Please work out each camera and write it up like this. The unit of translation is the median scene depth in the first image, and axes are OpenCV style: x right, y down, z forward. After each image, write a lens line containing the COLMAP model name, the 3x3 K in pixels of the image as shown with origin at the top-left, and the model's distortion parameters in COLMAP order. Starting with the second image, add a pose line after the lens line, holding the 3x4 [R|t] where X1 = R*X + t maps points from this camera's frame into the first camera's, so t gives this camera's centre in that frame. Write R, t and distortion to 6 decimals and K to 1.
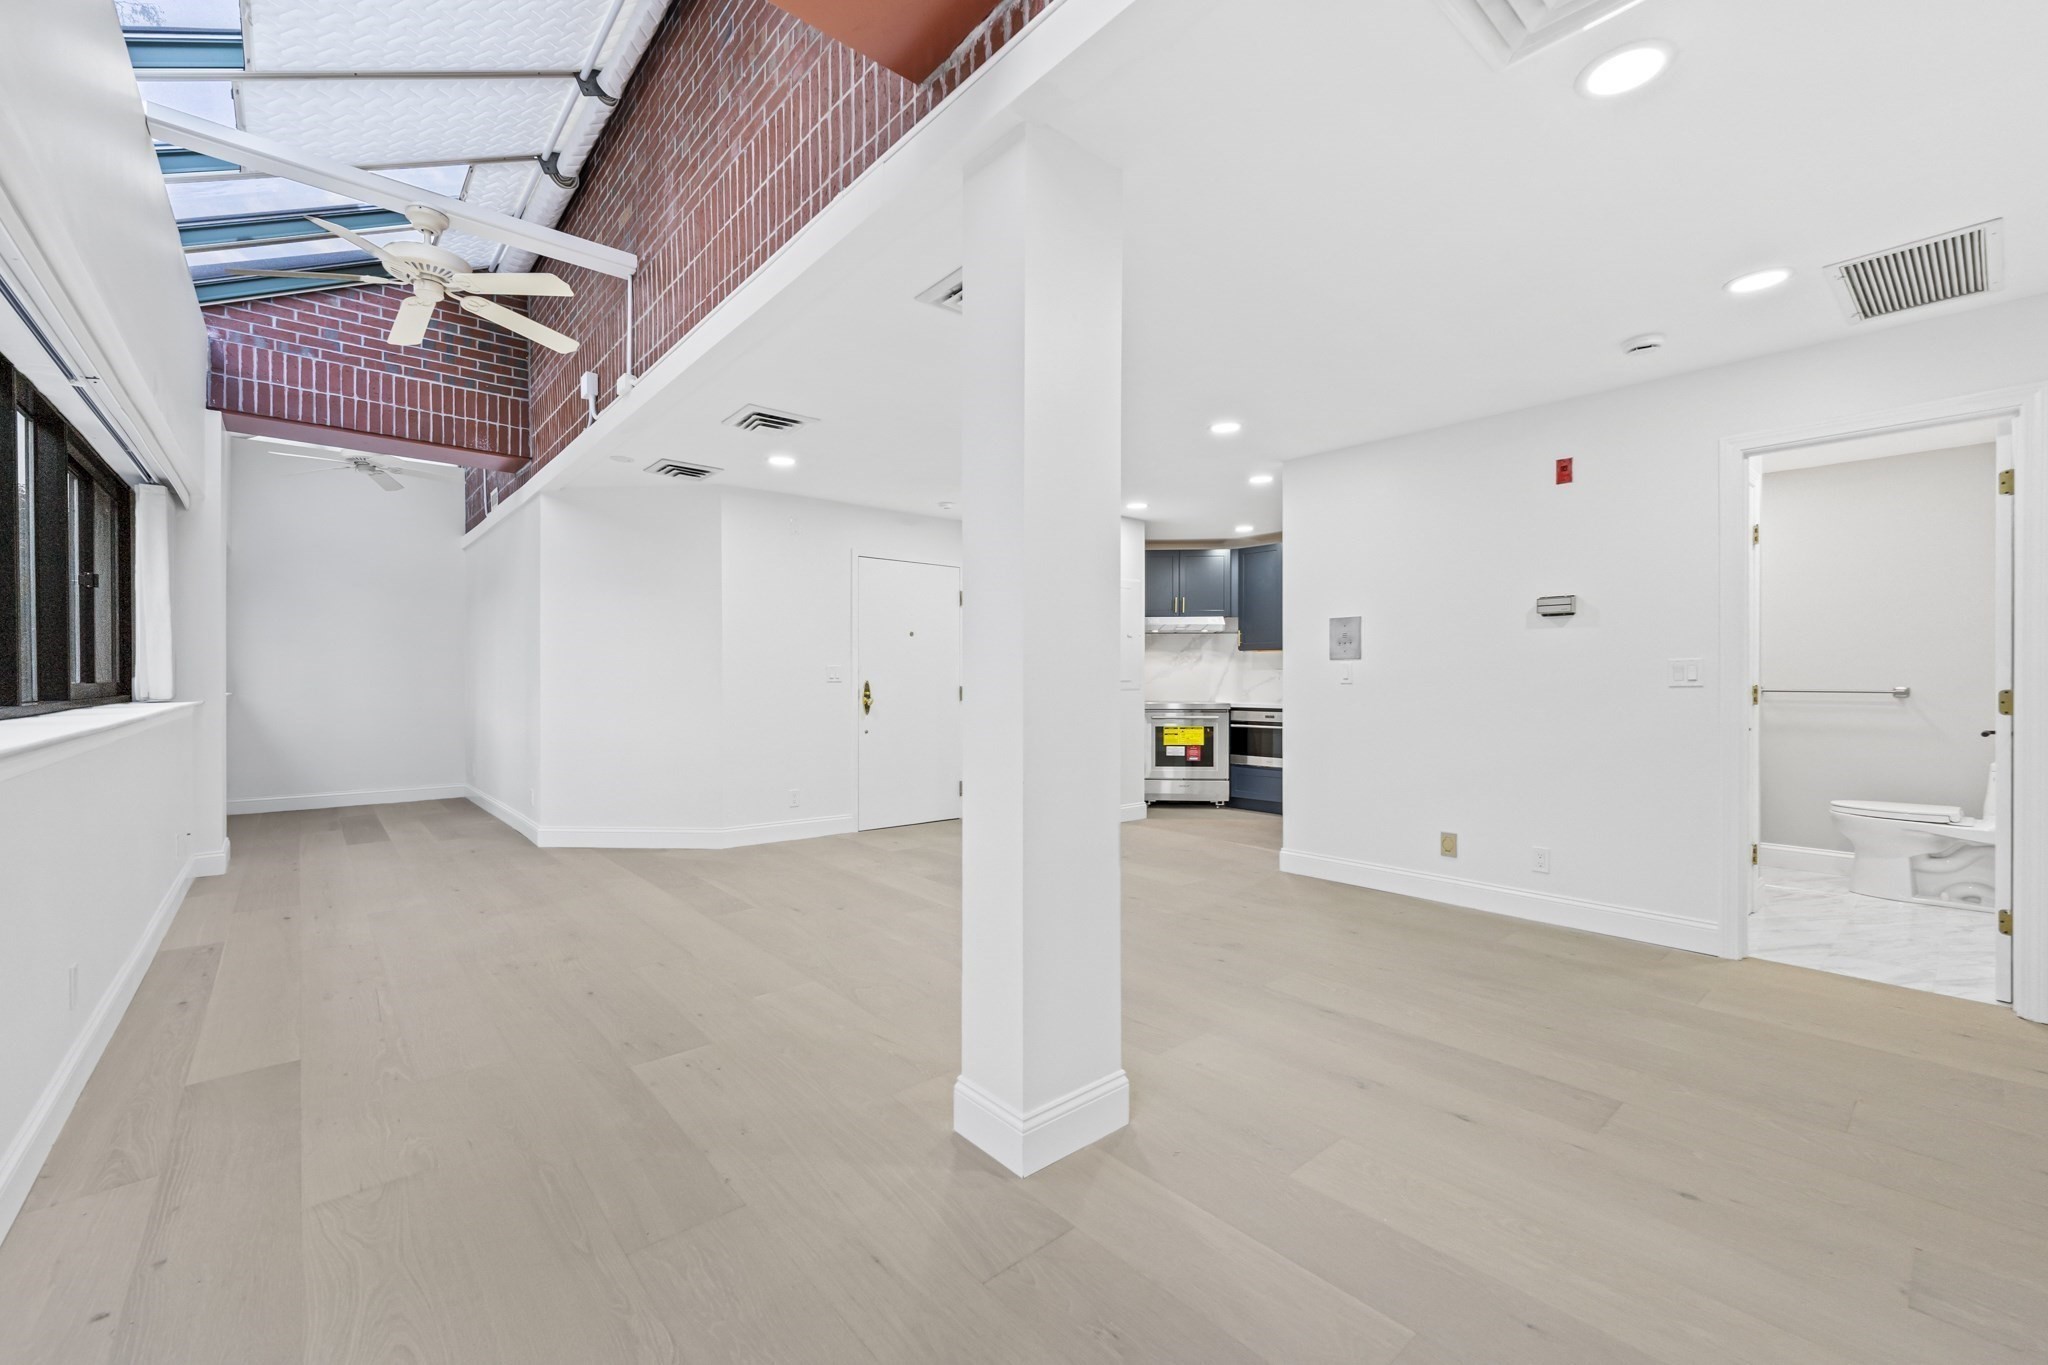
lens RADIAL K [[841.3, 0, 1021.0], [0, 841.3, 660.3], [0, 0, 1]] dist [-0.000507, -0.000582]
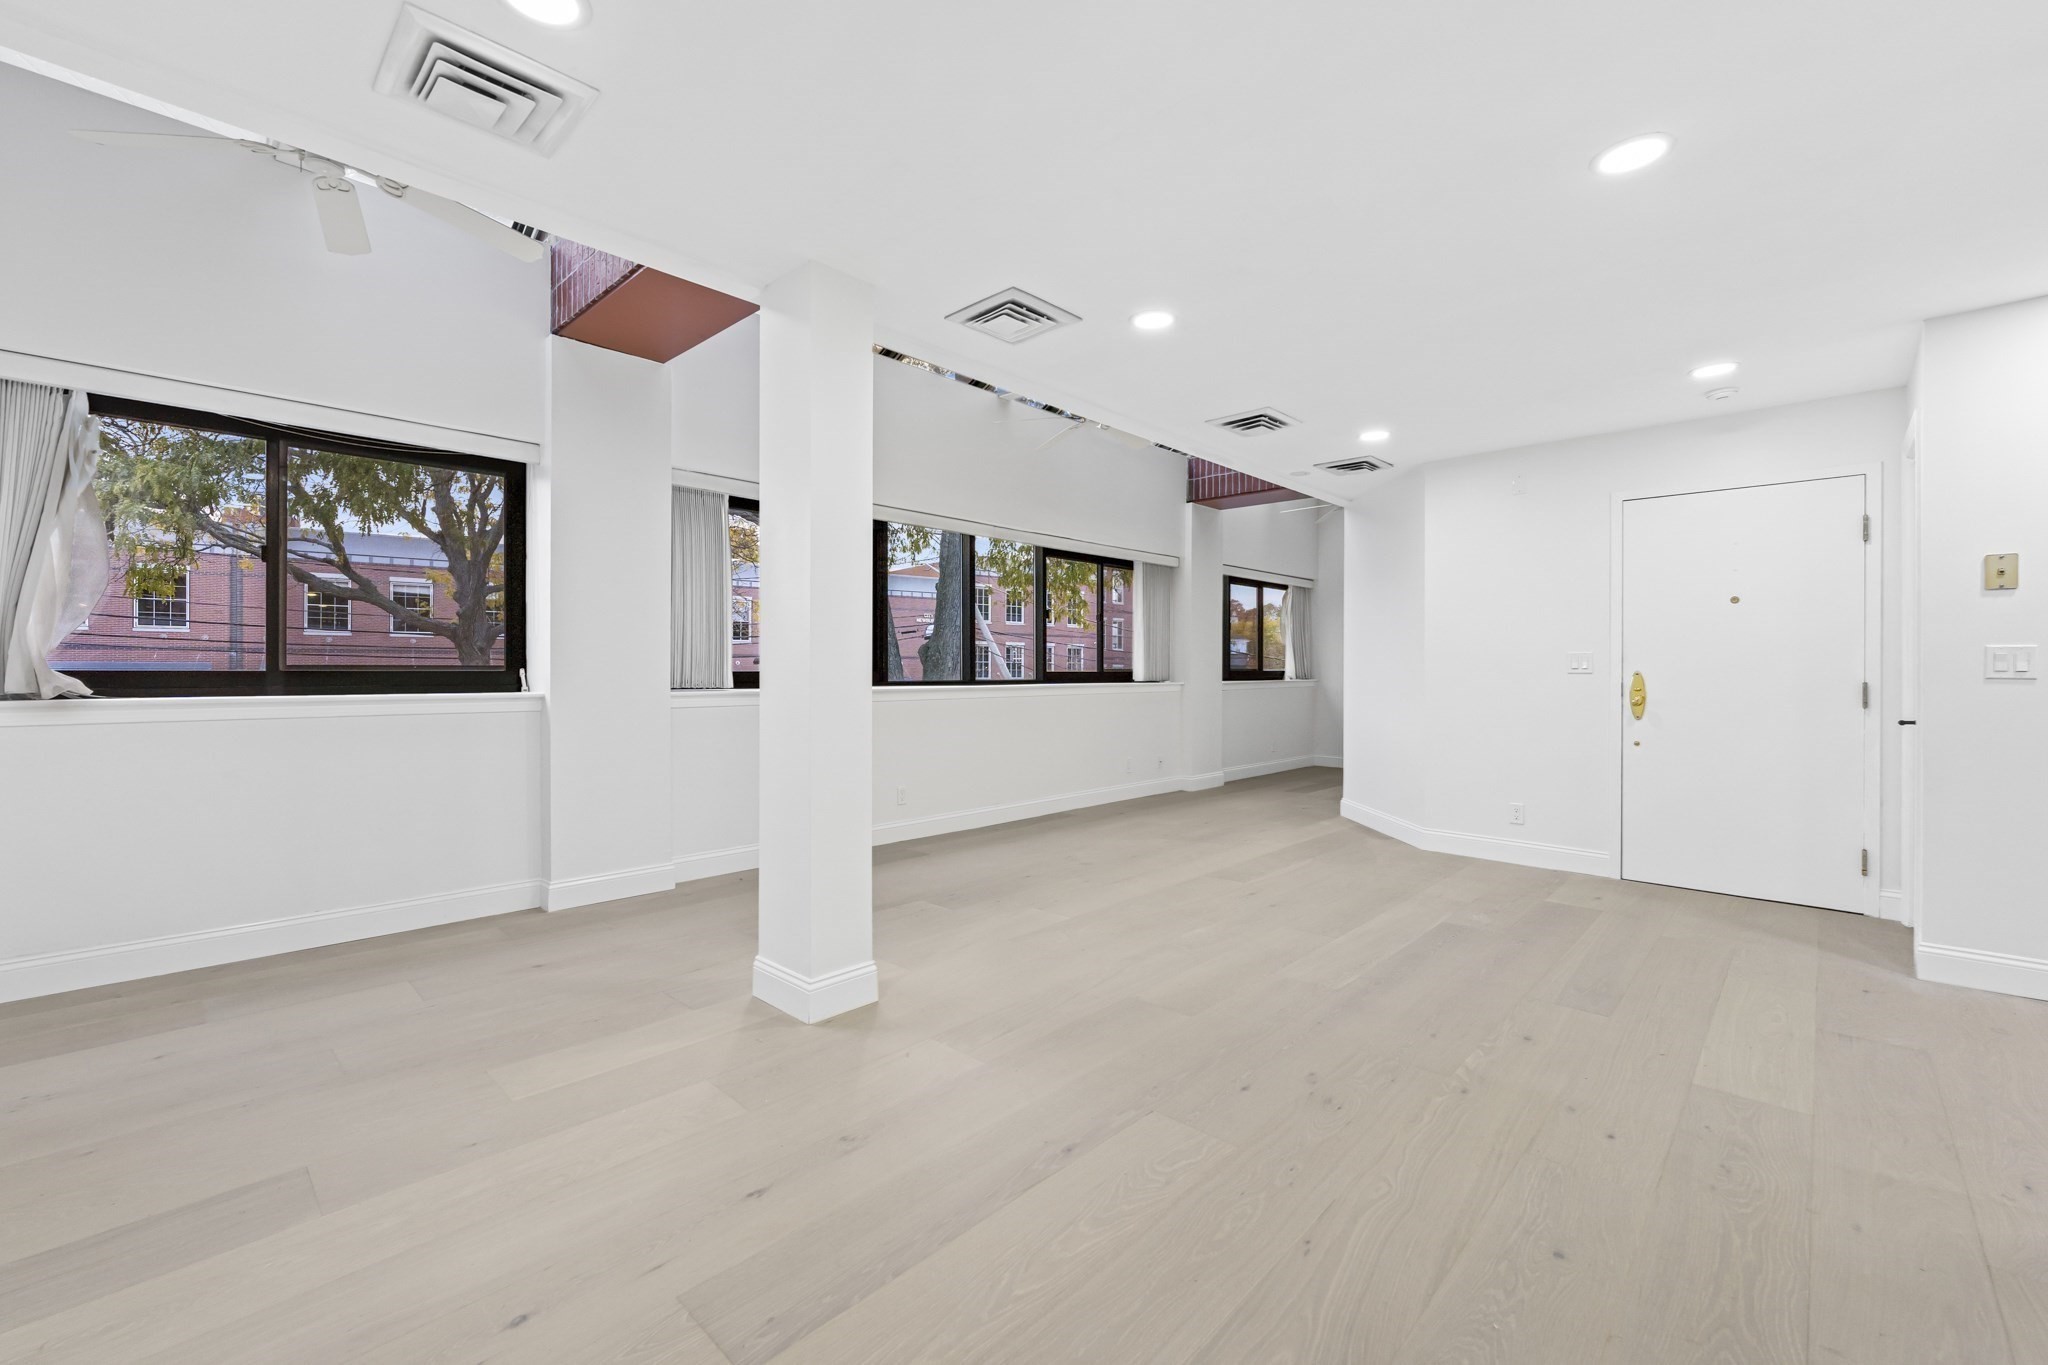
lens RADIAL K [[841.3, 0, 1018.0], [0, 841.3, 675.2], [0, 0, 1]] dist [-0.000507, -0.000582]
pose [[0.099217, 0.002049, -0.995064, 0.435559], [0.021296, 0.999764, 0.004182, 0.011054], [0.994838, -0.021606, 0.099150, 0.379658]]
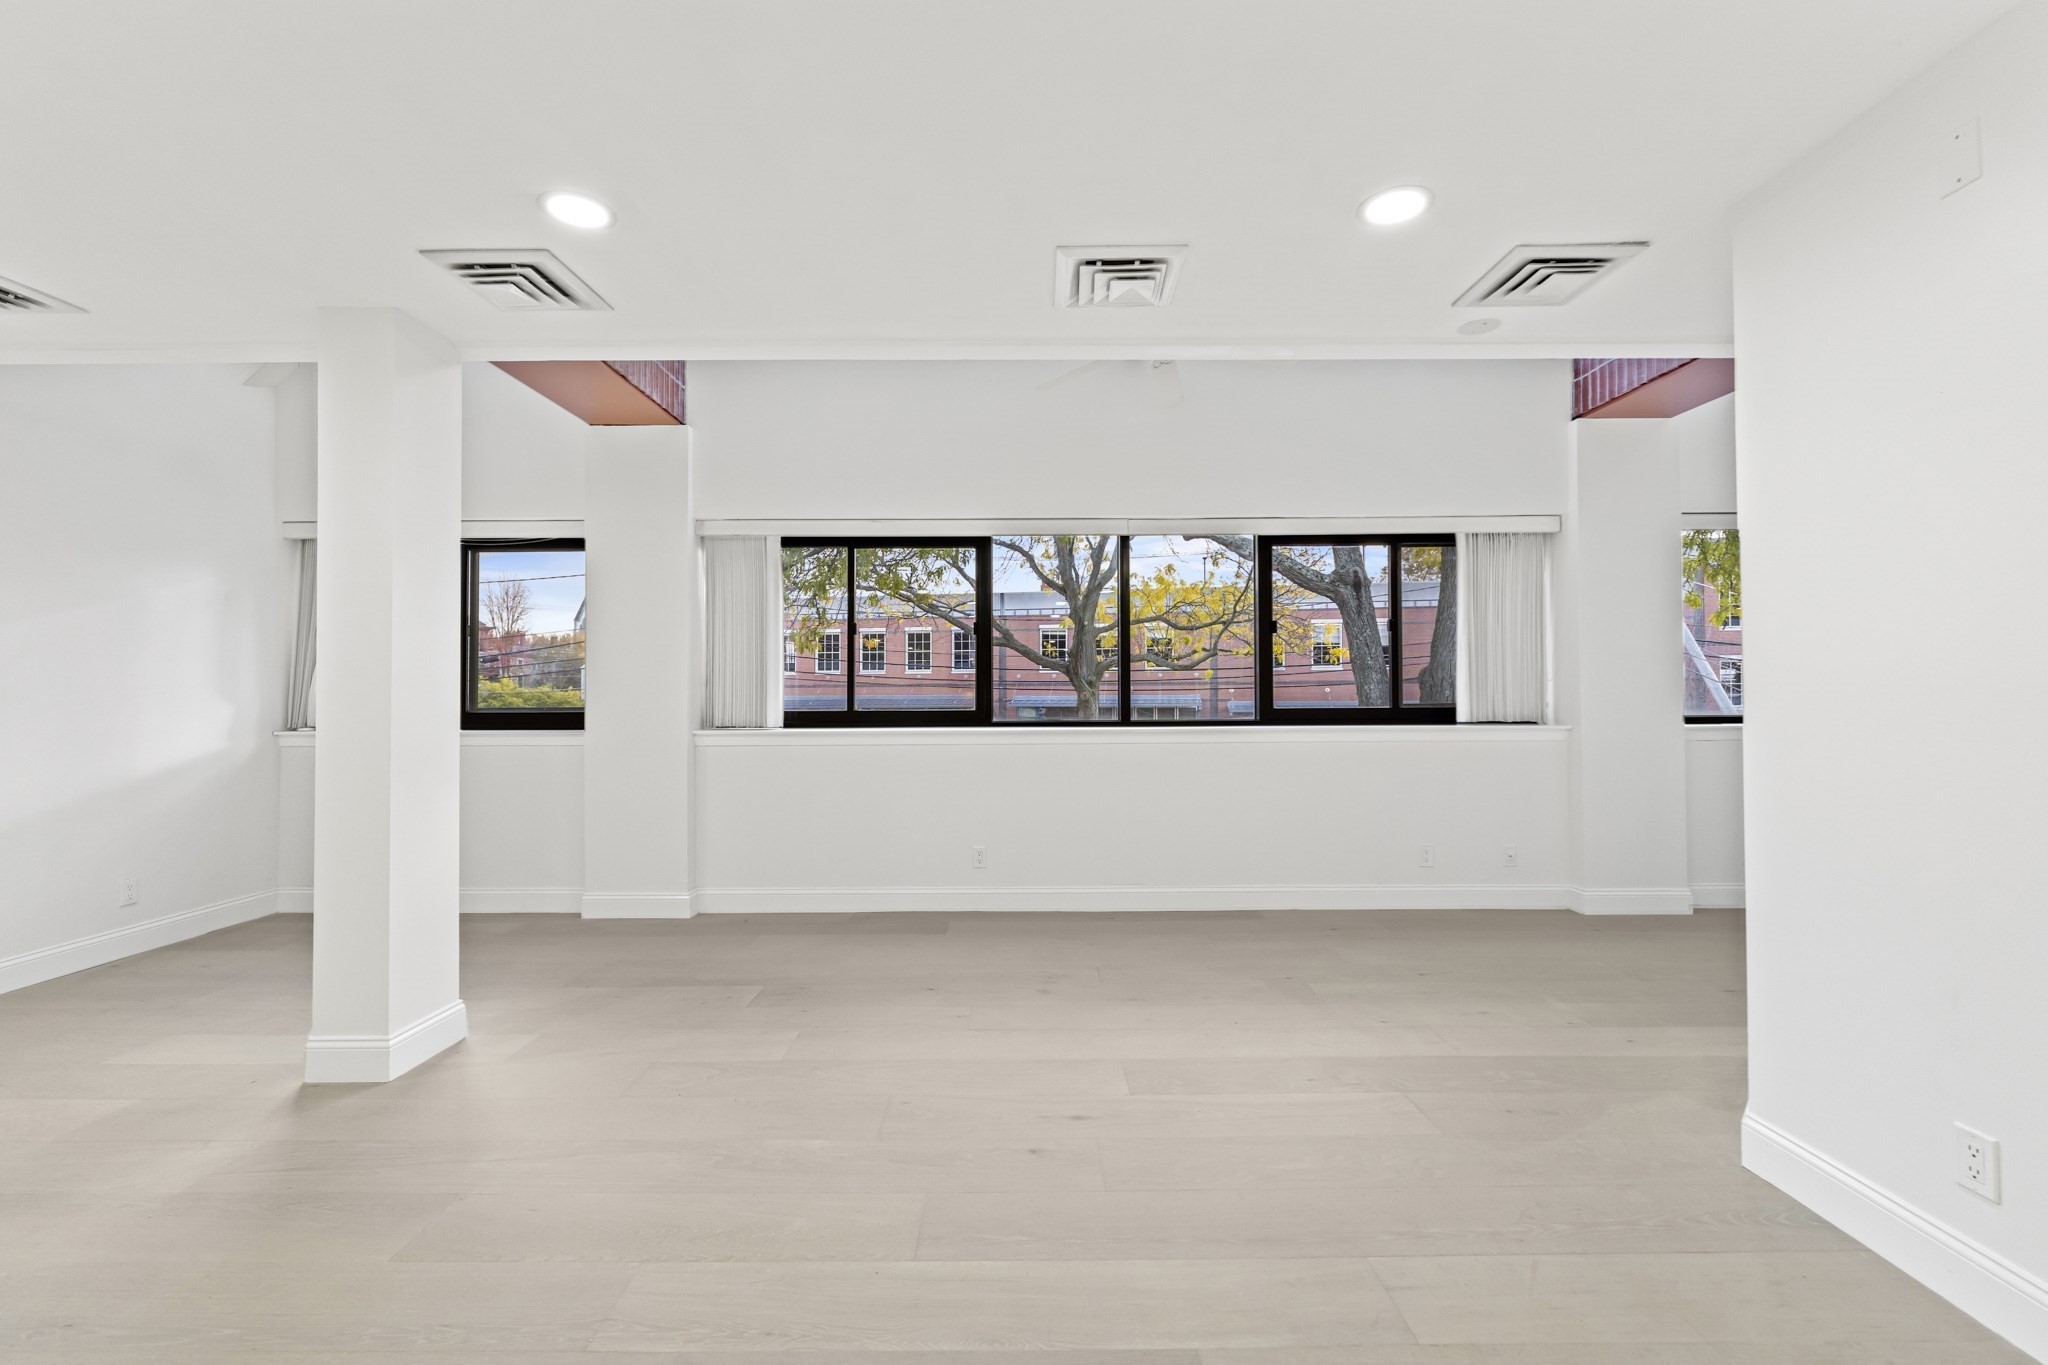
lens RADIAL K [[841.3, 0, 1023.1], [0, 841.3, 688.7], [0, 0, 1]] dist [-0.000507, -0.000582]
pose [[-0.647369, -0.006977, -0.762145, 0.116457], [0.020050, 0.999456, -0.026180, 0.010202], [0.761913, -0.032229, -0.646877, 0.824033]]
